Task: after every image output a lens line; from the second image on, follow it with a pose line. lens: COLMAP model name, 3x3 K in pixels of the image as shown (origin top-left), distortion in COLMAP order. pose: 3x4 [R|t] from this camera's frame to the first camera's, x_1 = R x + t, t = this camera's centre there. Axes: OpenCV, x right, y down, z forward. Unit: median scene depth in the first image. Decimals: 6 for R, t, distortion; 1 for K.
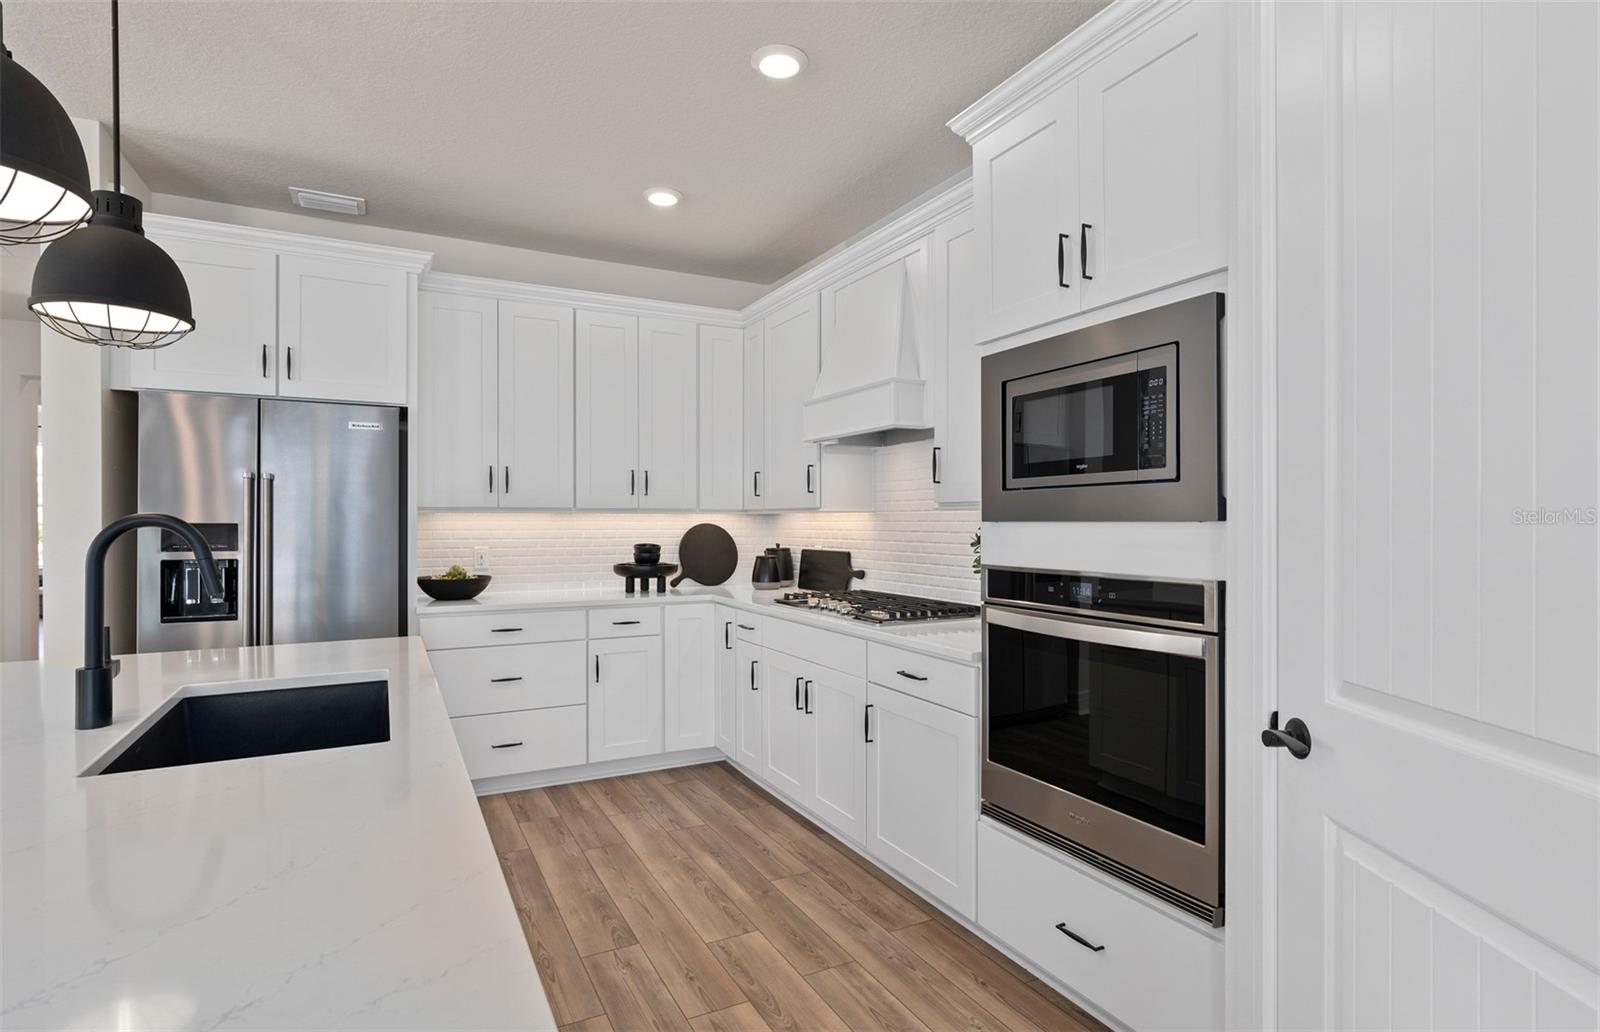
lens RADIAL K [[797.4, 0, 800.0], [0, 797.4, 516.0], [0, 0, 1]] dist [-0.001174, 0.000416]
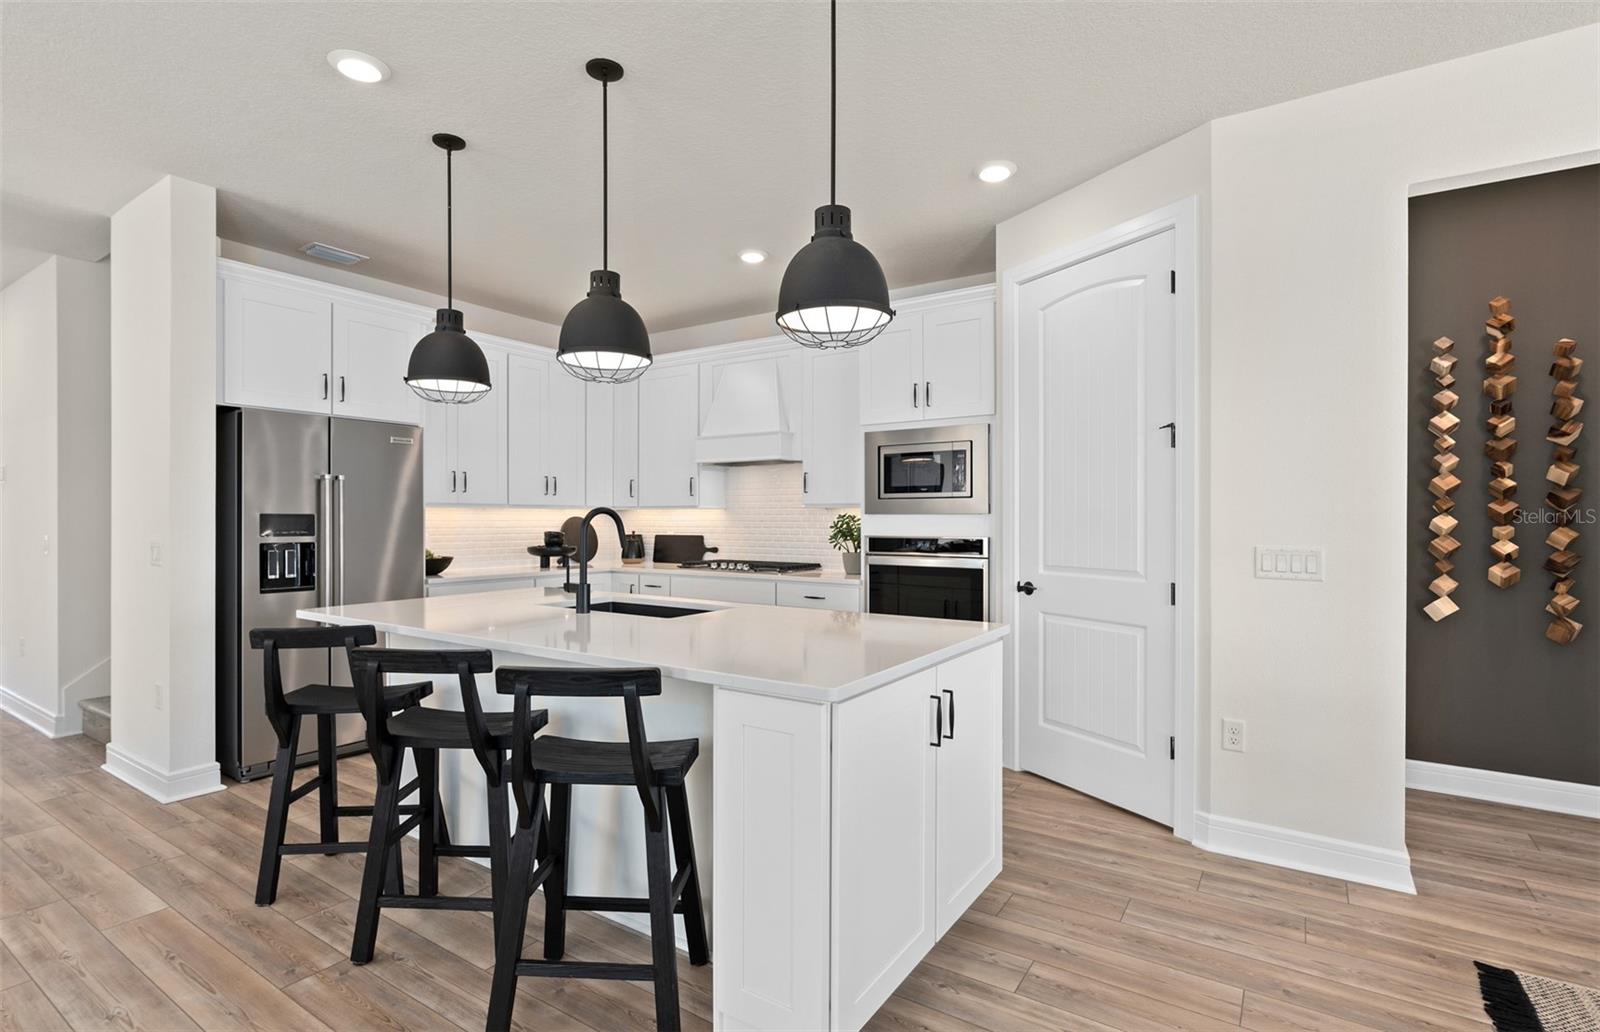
lens RADIAL K [[757.7, 0, 794.3], [0, 757.7, 515.6], [0, 0, 1]] dist [-0.000866, 0.000486]
pose [[0.876822, 0.002626, 0.480808, -0.598787], [-0.004393, 0.999987, 0.002550, 0.004453], [-0.480795, -0.004349, 0.876822, -0.417638]]
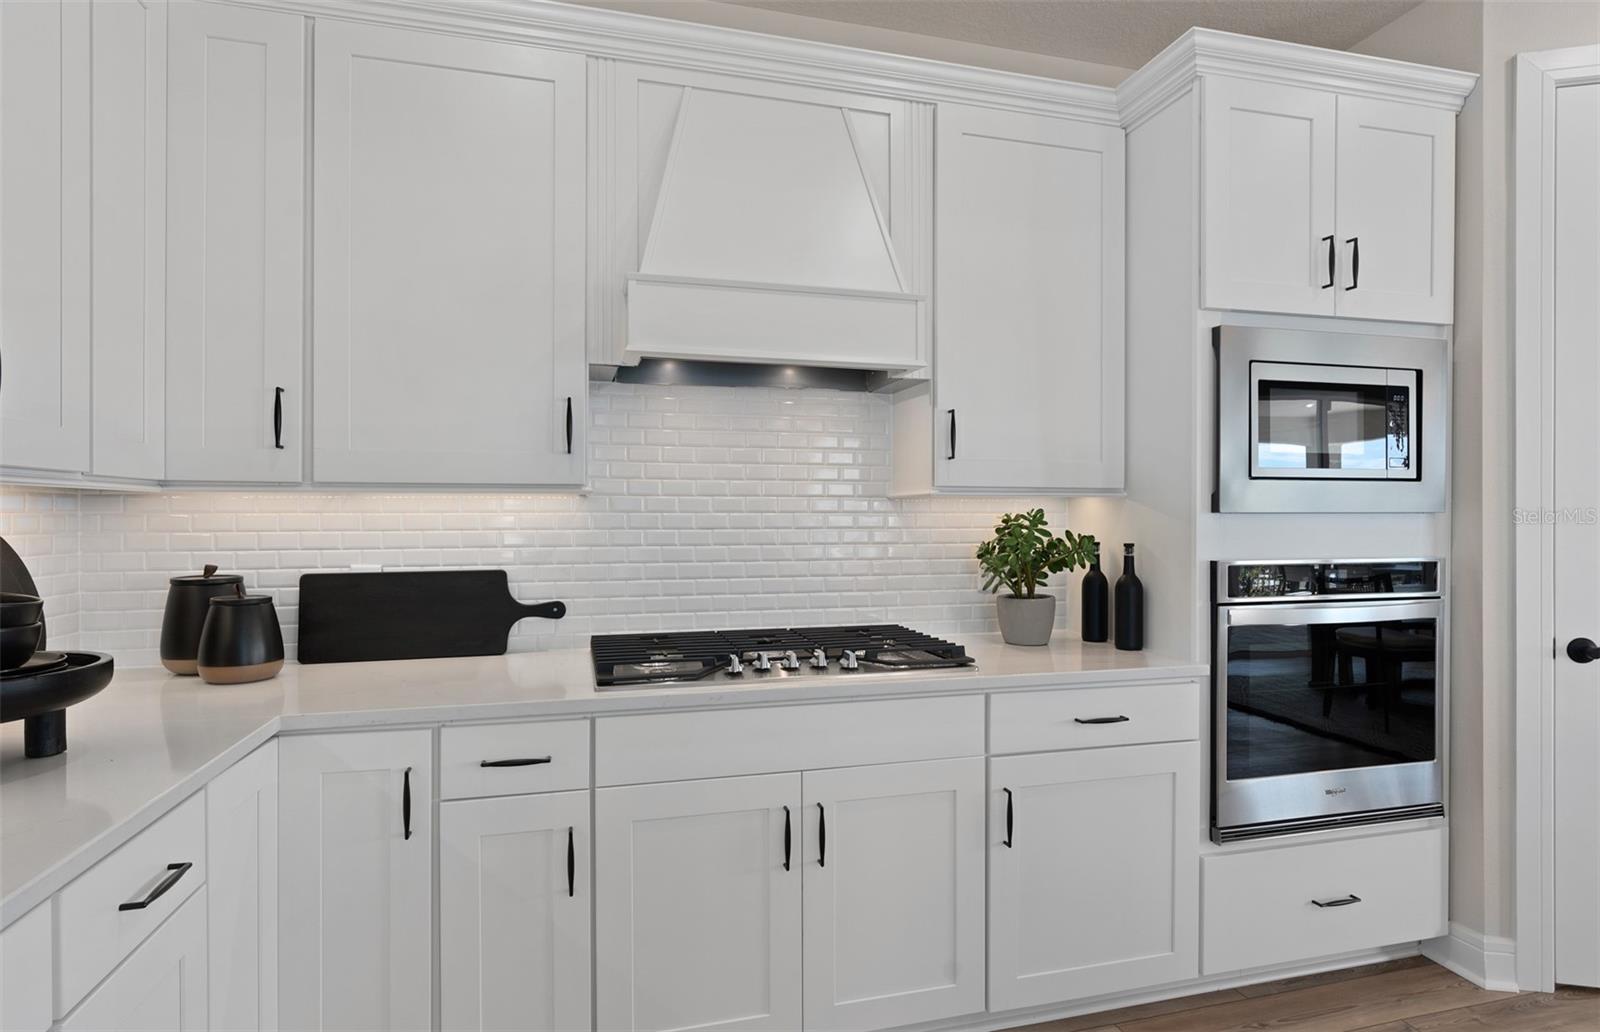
lens RADIAL K [[833.1, 0, 801.5], [0, 833.1, 518.1], [0, 0, 1]] dist [-0.001180, 0.000555]
pose [[0.213284, -0.003722, 0.976983, -0.540204], [-0.008585, 0.999947, 0.005683, 0.008303], [-0.976953, -0.009600, 0.213241, 0.887810]]
